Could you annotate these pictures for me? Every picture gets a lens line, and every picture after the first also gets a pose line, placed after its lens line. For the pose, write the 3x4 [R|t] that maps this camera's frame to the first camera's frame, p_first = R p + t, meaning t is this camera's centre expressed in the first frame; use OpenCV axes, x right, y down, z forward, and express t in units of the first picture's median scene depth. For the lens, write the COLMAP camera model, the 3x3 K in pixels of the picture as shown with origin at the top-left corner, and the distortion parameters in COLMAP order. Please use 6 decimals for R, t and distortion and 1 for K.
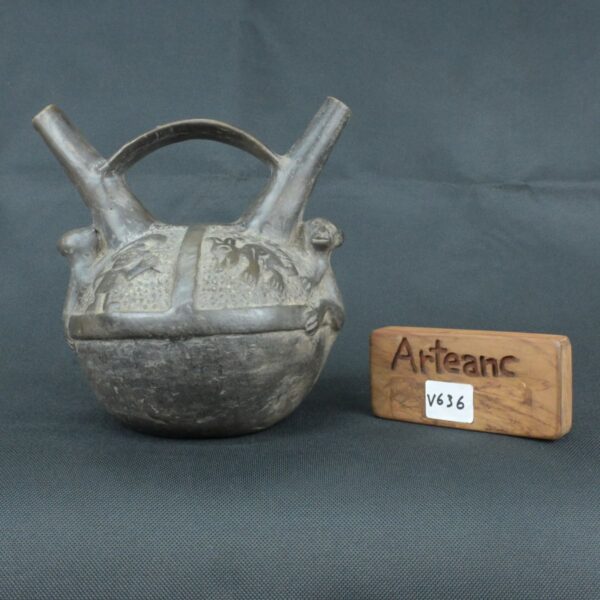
lens RADIAL K [[745.9, 0, 302.7], [0, 745.9, 299.3], [0, 0, 1]] dist [0.000827, 0.000000]
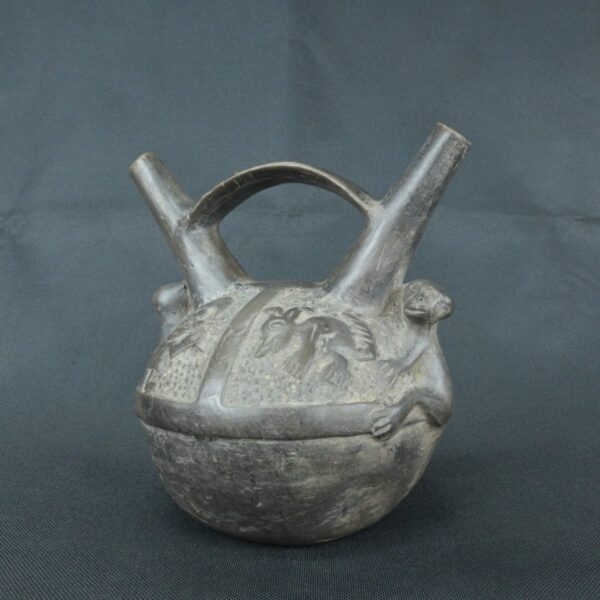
lens RADIAL K [[654.4, 0, 294.7], [0, 654.4, 299.0], [0, 0, 1]] dist [0.000229, 0.000000]
pose [[0.906438, 0.039956, -0.420445, 0.203878], [-0.028294, 0.999023, 0.033941, -0.116400], [0.421390, -0.018870, 0.906683, 0.344647]]
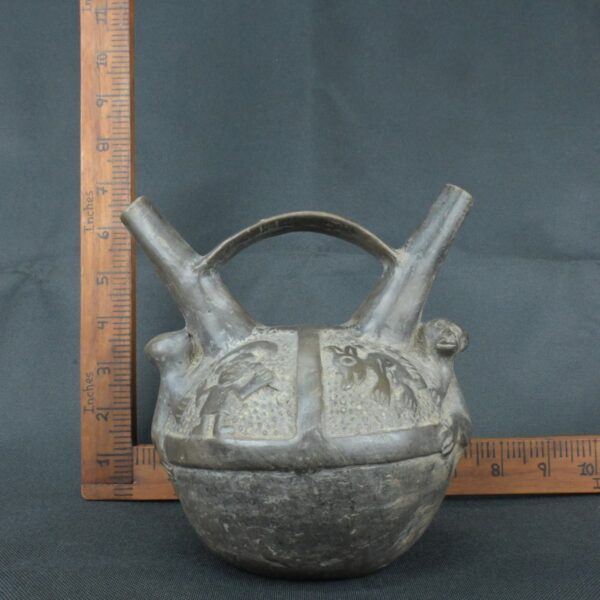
lens RADIAL K [[745.9, 0, 299.8], [0, 745.9, 295.6], [0, 0, 1]] dist [0.000827, 0.000000]
pose [[0.999888, -0.010392, -0.010812, -0.145540], [0.009531, 0.996997, -0.076847, -0.074200], [0.011578, 0.076736, 0.996984, 0.116434]]
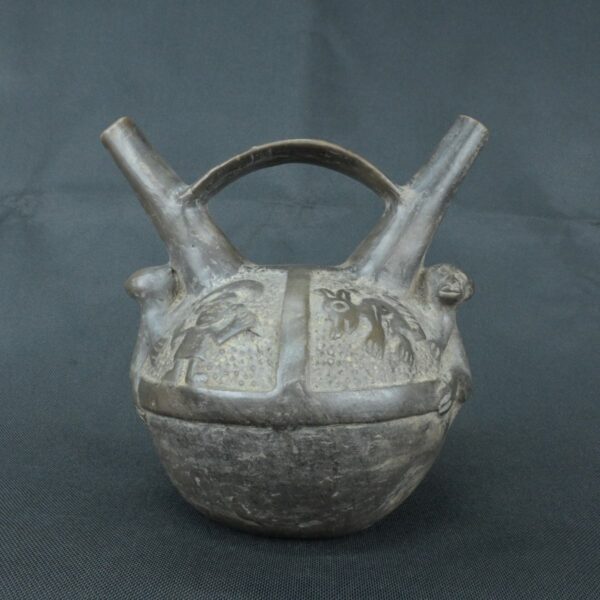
lens RADIAL K [[654.4, 0, 299.8], [0, 654.4, 298.6], [0, 0, 1]] dist [0.000229, 0.000000]
pose [[0.998944, 0.032848, -0.032112, -0.120284], [-0.032536, 0.999419, 0.010176, -0.078242], [0.032428, -0.009121, 0.999432, 0.297865]]
